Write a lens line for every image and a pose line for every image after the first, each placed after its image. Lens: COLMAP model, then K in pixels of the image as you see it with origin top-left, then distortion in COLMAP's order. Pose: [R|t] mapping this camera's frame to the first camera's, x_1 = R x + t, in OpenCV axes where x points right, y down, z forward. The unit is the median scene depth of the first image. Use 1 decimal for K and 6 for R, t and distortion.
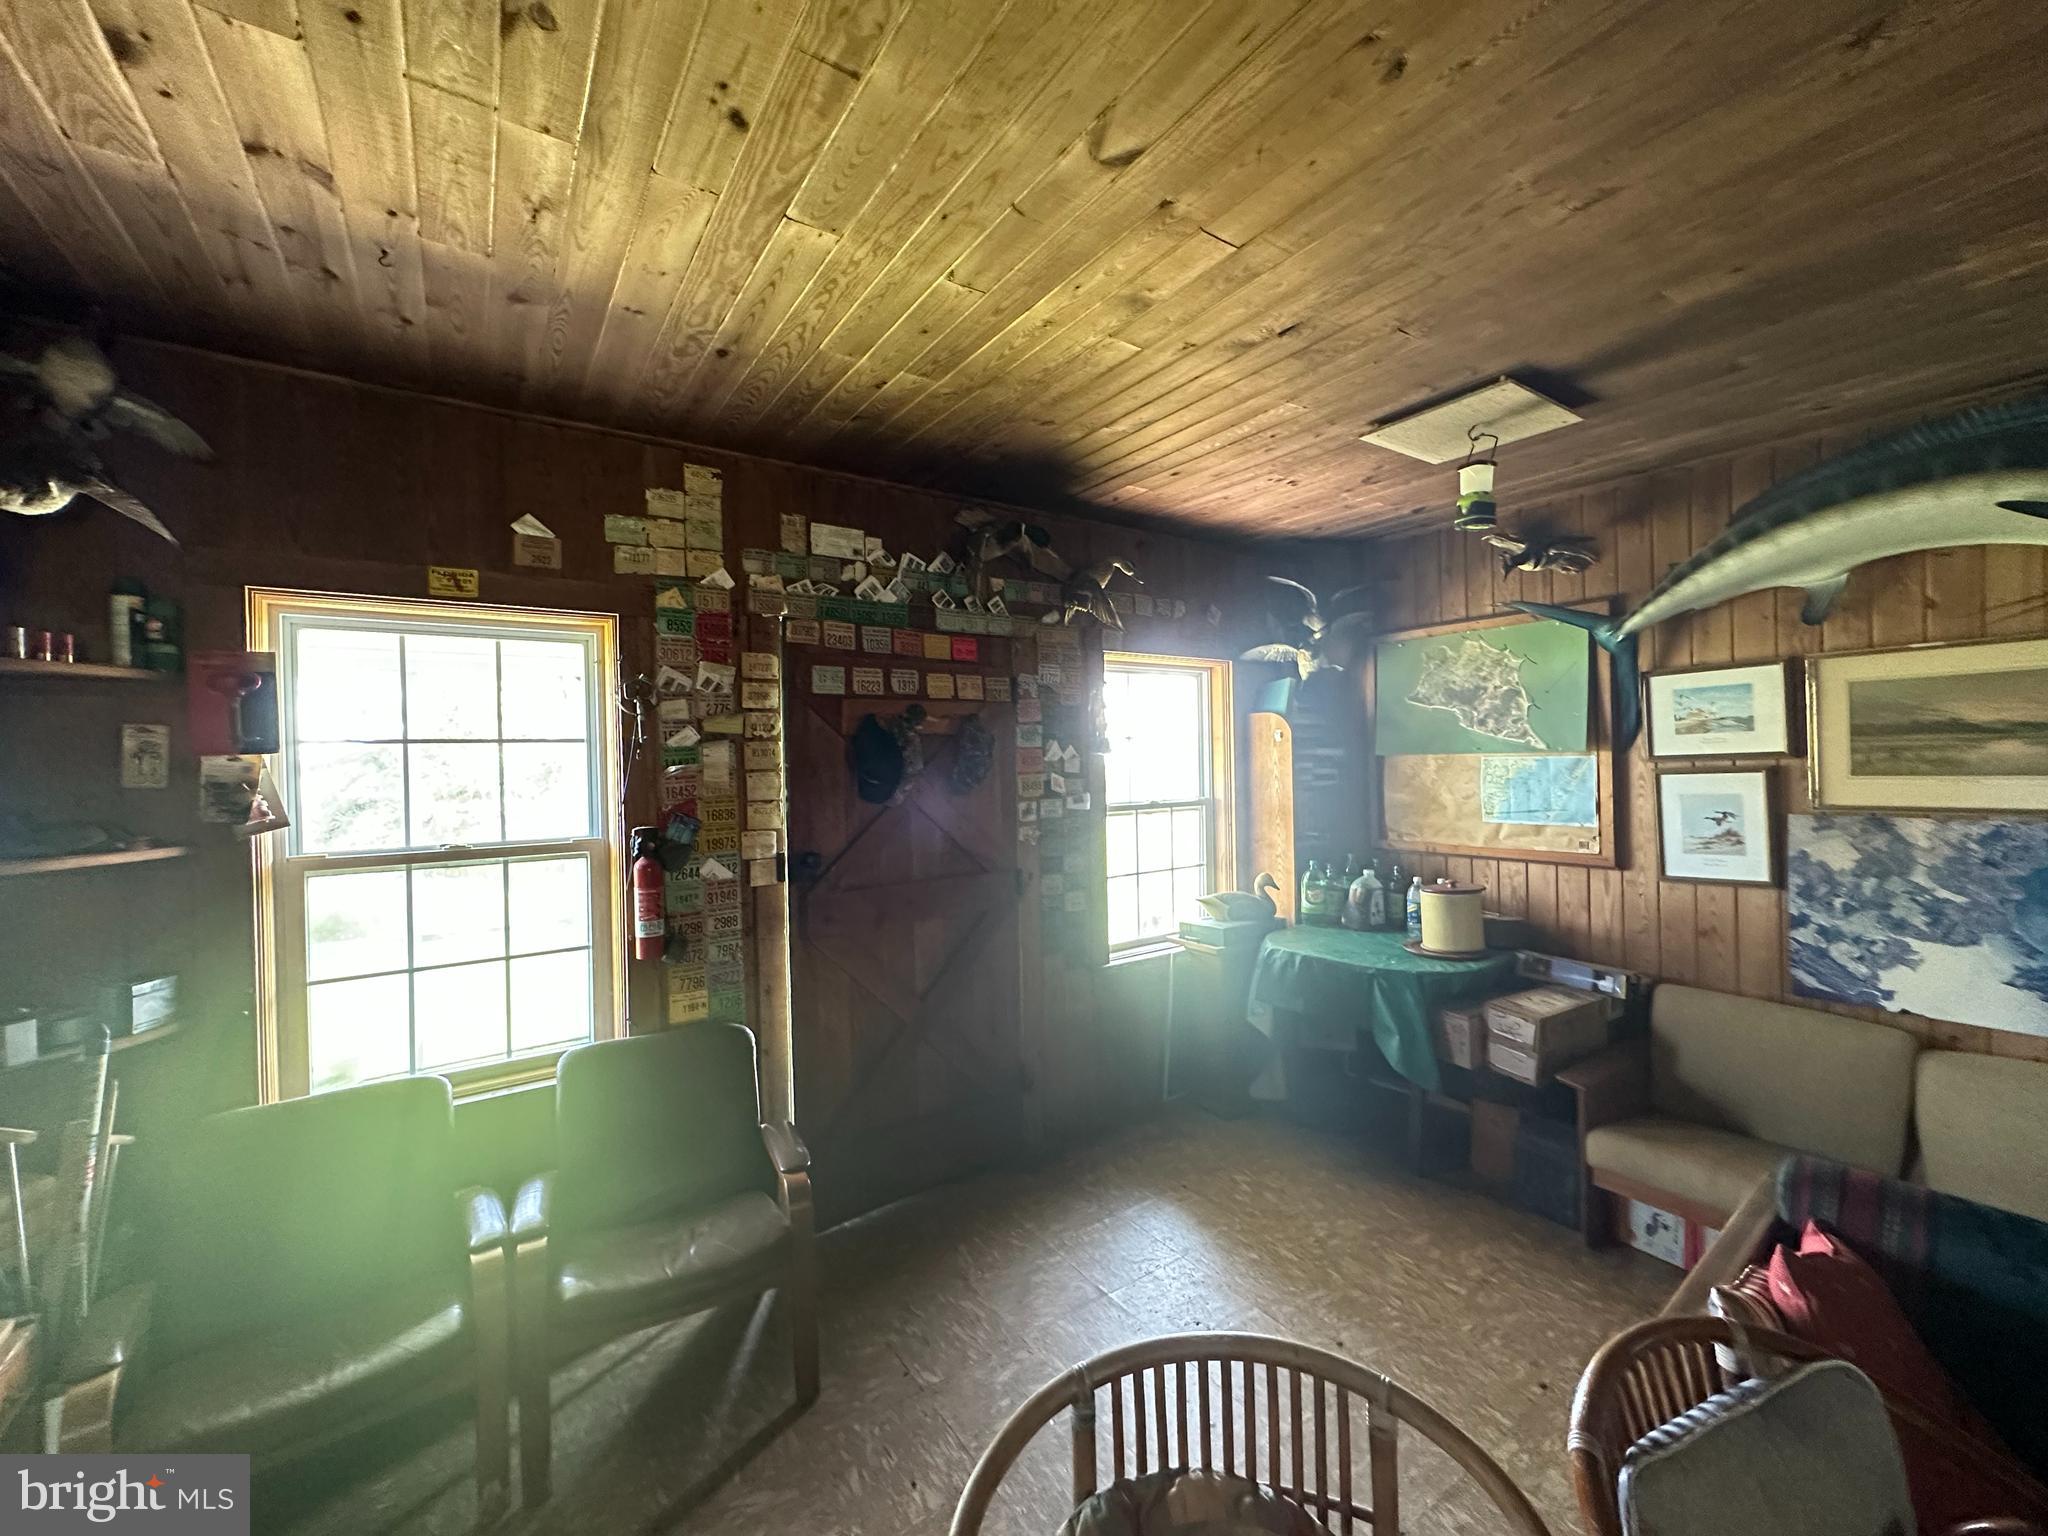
lens RADIAL K [[820.4, 0, 1027.8], [0, 820.4, 763.1], [0, 0, 1]] dist [-0.000781, 0.000220]
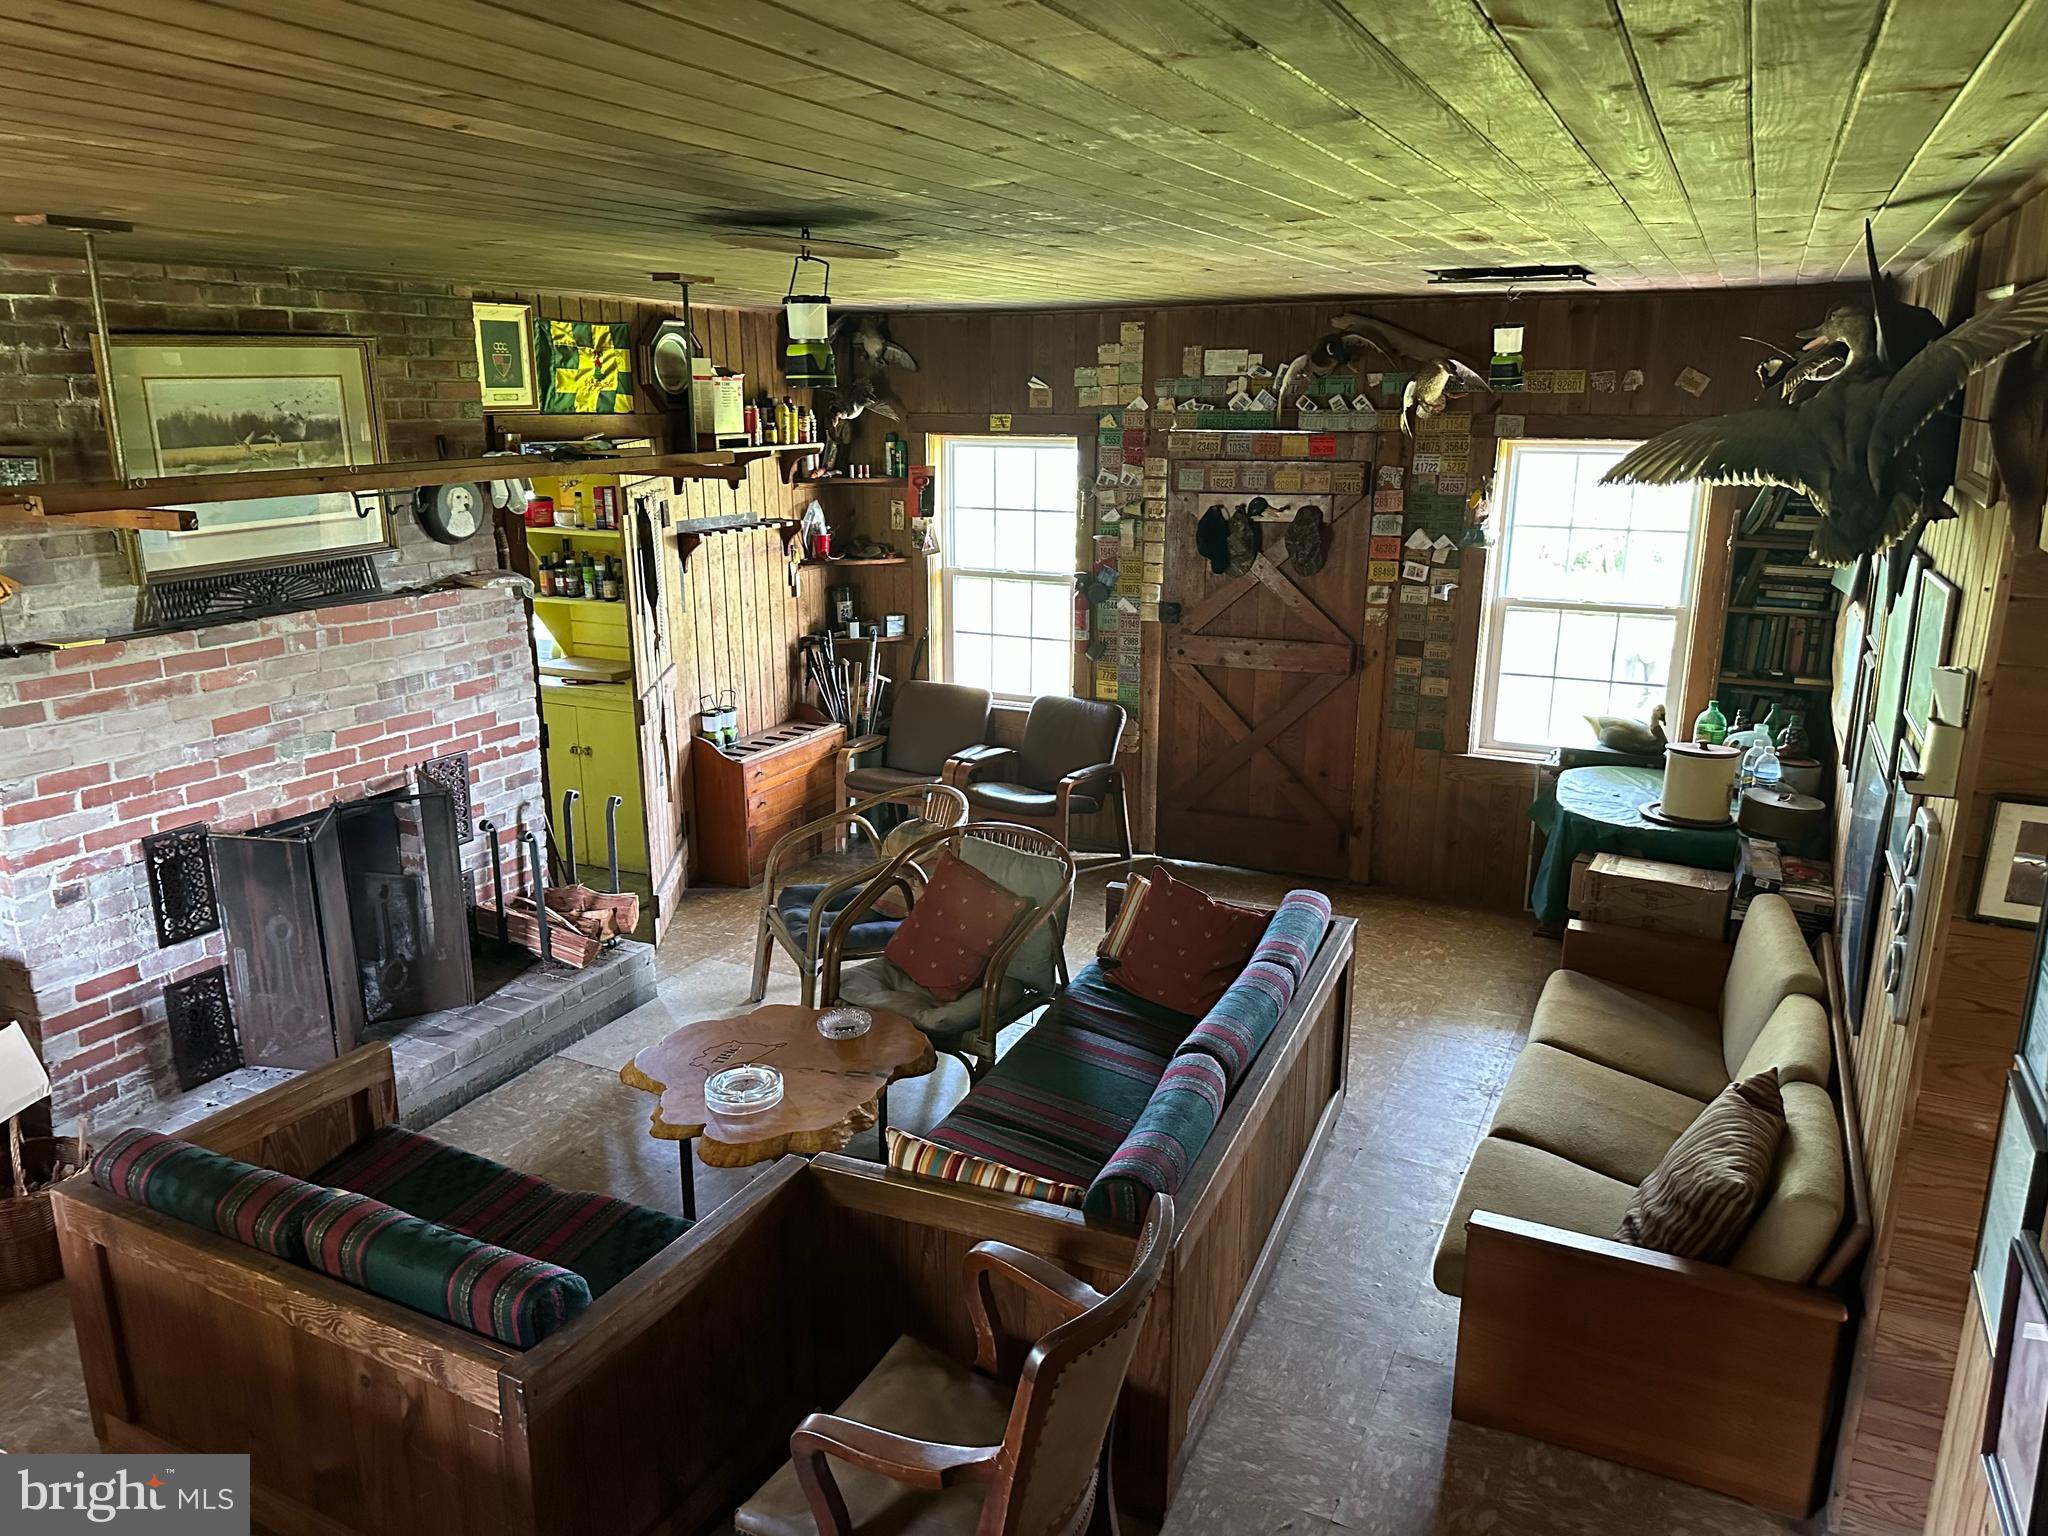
lens RADIAL K [[1419.5, 0, 1017.2], [0, 1419.5, 760.8], [0, 0, 1]] dist [0.186651, -0.259185]
pose [[0.487089, 0.242059, -0.839137, 1.822711], [-0.014141, 0.962884, 0.269547, -0.304609], [0.873238, -0.119427, 0.472433, -0.458942]]
